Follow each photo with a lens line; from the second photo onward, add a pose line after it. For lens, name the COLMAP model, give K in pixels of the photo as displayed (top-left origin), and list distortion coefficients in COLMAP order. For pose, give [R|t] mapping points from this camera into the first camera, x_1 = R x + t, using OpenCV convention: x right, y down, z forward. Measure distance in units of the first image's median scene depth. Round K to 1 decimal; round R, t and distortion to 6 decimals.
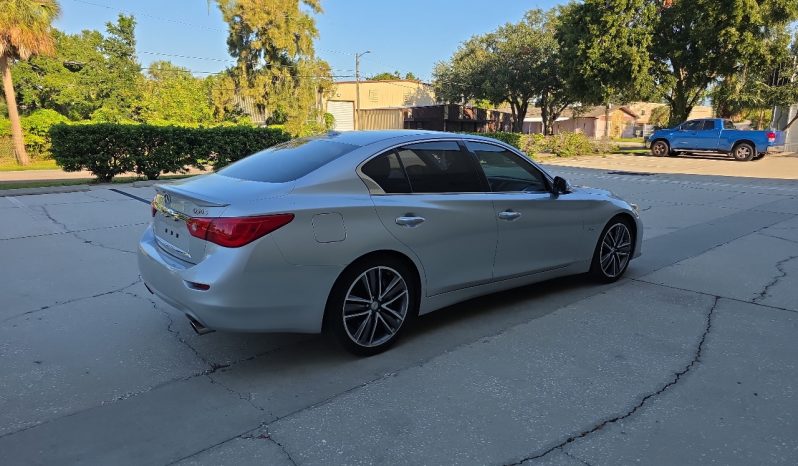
lens RADIAL K [[539.4, 0, 399.0], [0, 539.4, 233.0], [0, 0, 1]] dist [0.060758, -0.054722]
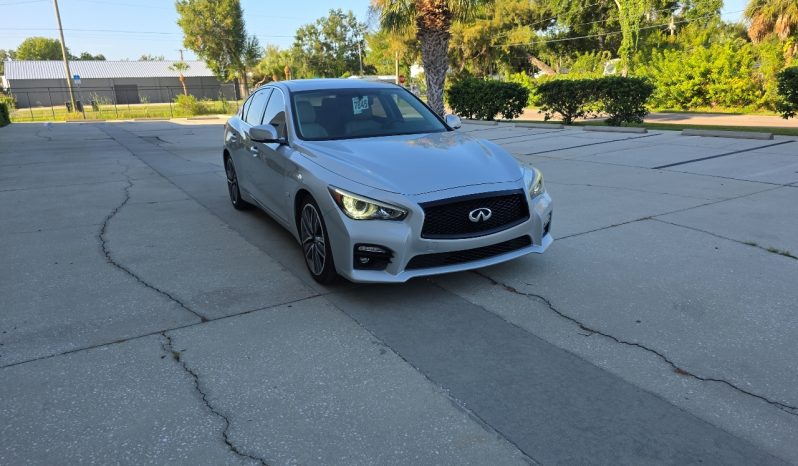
lens RADIAL K [[539.4, 0, 399.0], [0, 539.4, 233.0], [0, 0, 1]] dist [0.060758, -0.054722]
pose [[-0.192746, 0.256751, -0.947063, 0.173639], [-0.160618, 0.943888, 0.288579, -0.033892], [0.968014, 0.207738, -0.140692, 0.195993]]
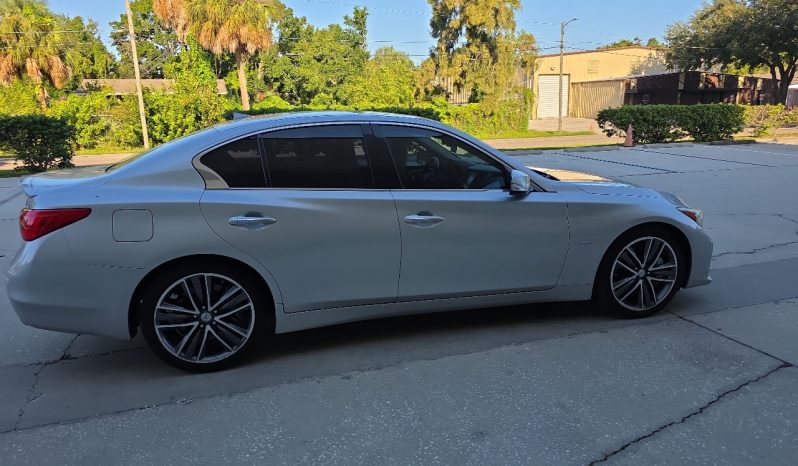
lens RADIAL K [[535.5, 0, 395.3], [0, 535.5, 230.2], [0, 0, 1]] dist [0.062424, -0.058270]
pose [[0.912068, 0.067359, -0.404468, 0.061506], [-0.052618, 0.997486, 0.047465, -0.006643], [0.406648, -0.022009, 0.913320, 0.035730]]
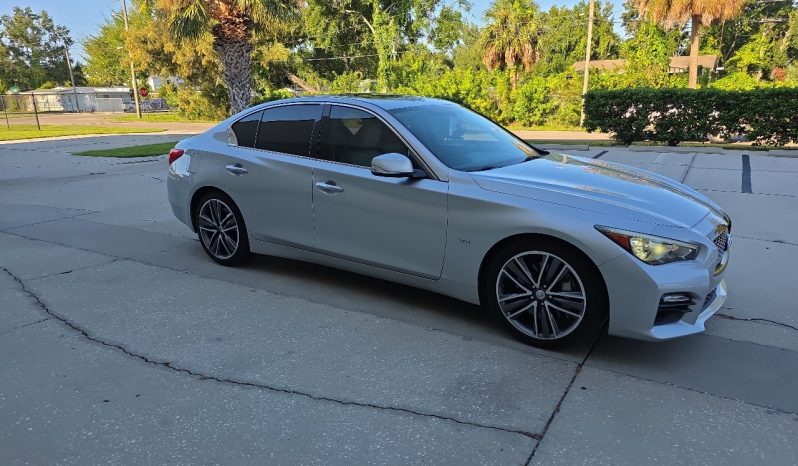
lens RADIAL K [[539.4, 0, 399.0], [0, 539.4, 233.0], [0, 0, 1]] dist [0.060758, -0.054722]
pose [[0.284220, 0.225184, -0.931940, 0.143161], [-0.166230, 0.968879, 0.183414, -0.018805], [0.944239, 0.102786, 0.312807, 0.106707]]
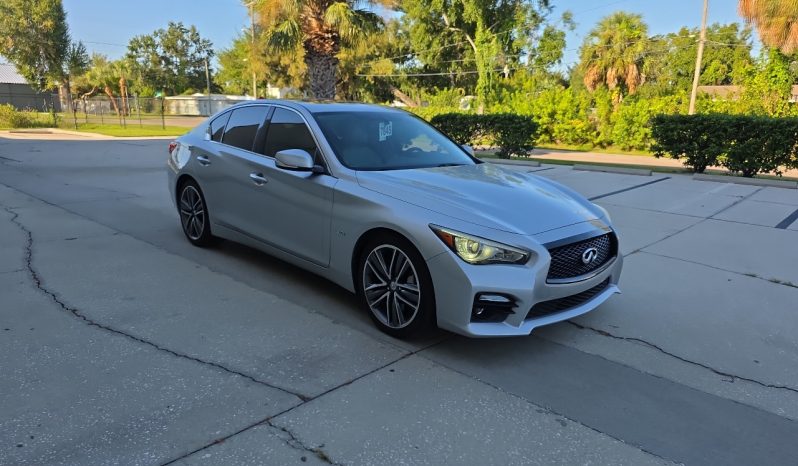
lens RADIAL K [[544.4, 0, 404.6], [0, 544.4, 231.2], [0, 0, 1]] dist [0.049407, -0.047035]
pose [[0.089306, 0.209143, -0.973798, 0.162278], [-0.216828, 0.958338, 0.185938, -0.024567], [0.972116, 0.194542, 0.130934, 0.147948]]
